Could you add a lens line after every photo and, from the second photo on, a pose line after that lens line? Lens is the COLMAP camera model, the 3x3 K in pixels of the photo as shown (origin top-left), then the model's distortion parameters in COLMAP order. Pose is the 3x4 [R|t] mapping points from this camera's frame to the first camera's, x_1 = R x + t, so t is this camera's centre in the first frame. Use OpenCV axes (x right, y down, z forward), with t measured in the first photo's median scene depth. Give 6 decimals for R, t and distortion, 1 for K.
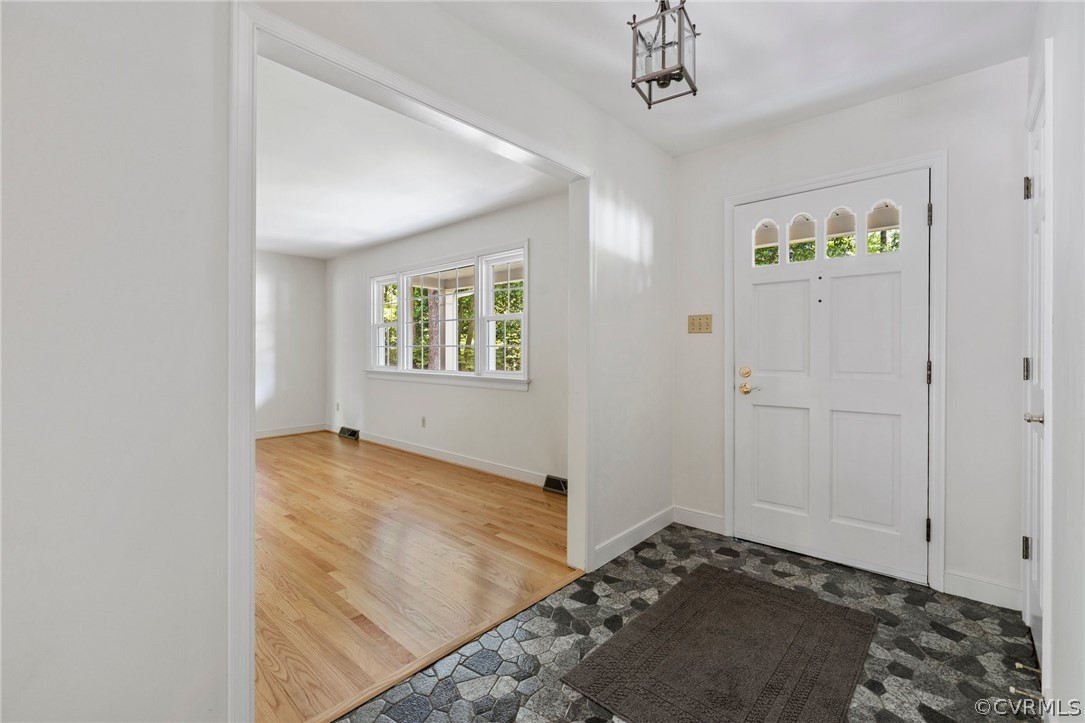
lens RADIAL K [[465.1, 0, 540.6], [0, 465.1, 355.8], [0, 0, 1]] dist [-0.001720, -0.000224]
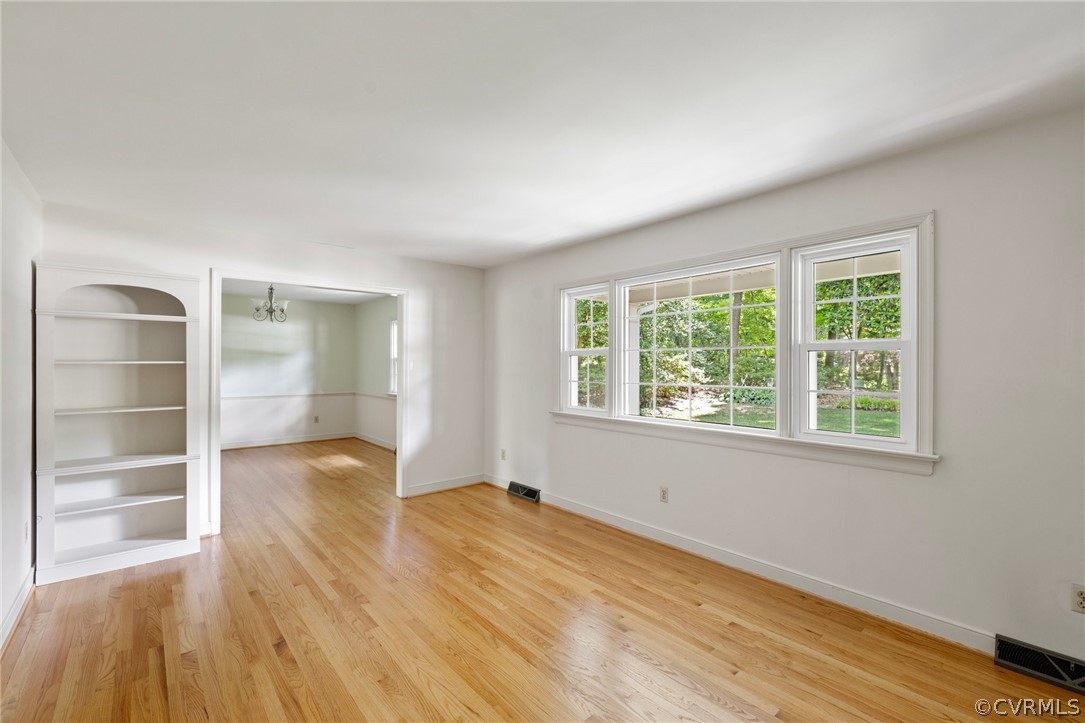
lens RADIAL K [[463.8, 0, 538.4], [0, 463.8, 365.5], [0, 0, 1]] dist [0.000487, -0.000746]
pose [[0.990234, 0.001423, -0.139409, -0.382495], [-0.003417, 0.999895, -0.014059, -0.044070], [0.139374, 0.014398, 0.990135, 0.325543]]
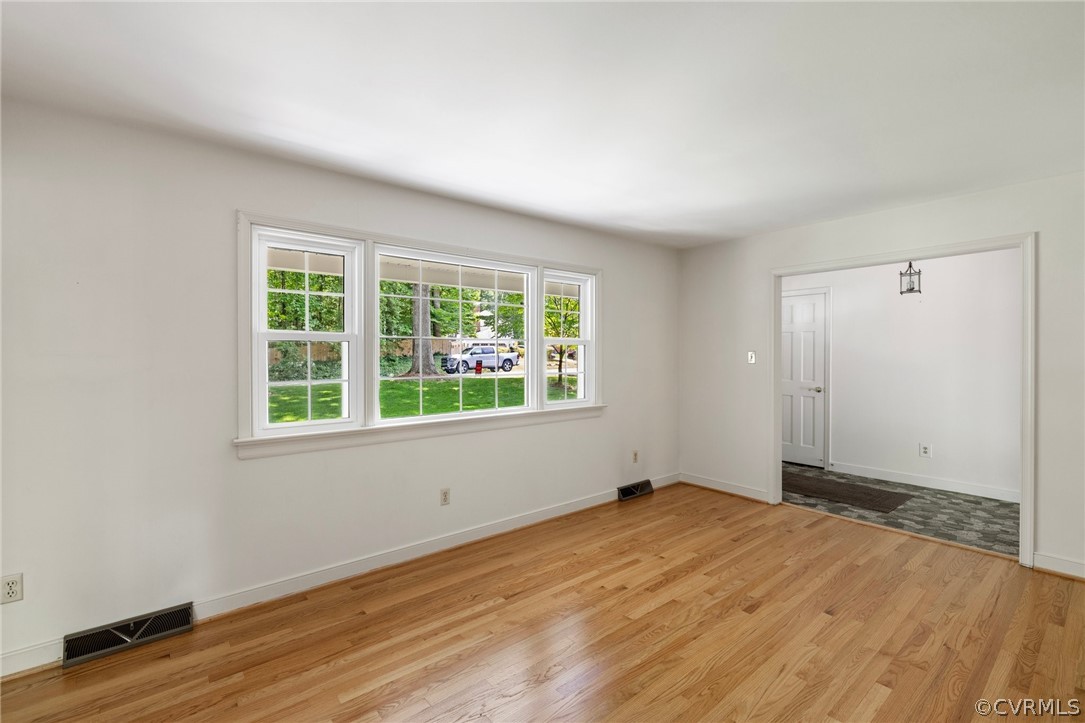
lens RADIAL K [[465.1, 0, 540.6], [0, 465.1, 355.8], [0, 0, 1]] dist [-0.001720, -0.000224]
pose [[0.172441, -0.004036, 0.985012, -0.957972], [0.018508, 0.999828, 0.000857, -0.053479], [-0.984846, 0.018083, 0.172486, 0.853617]]
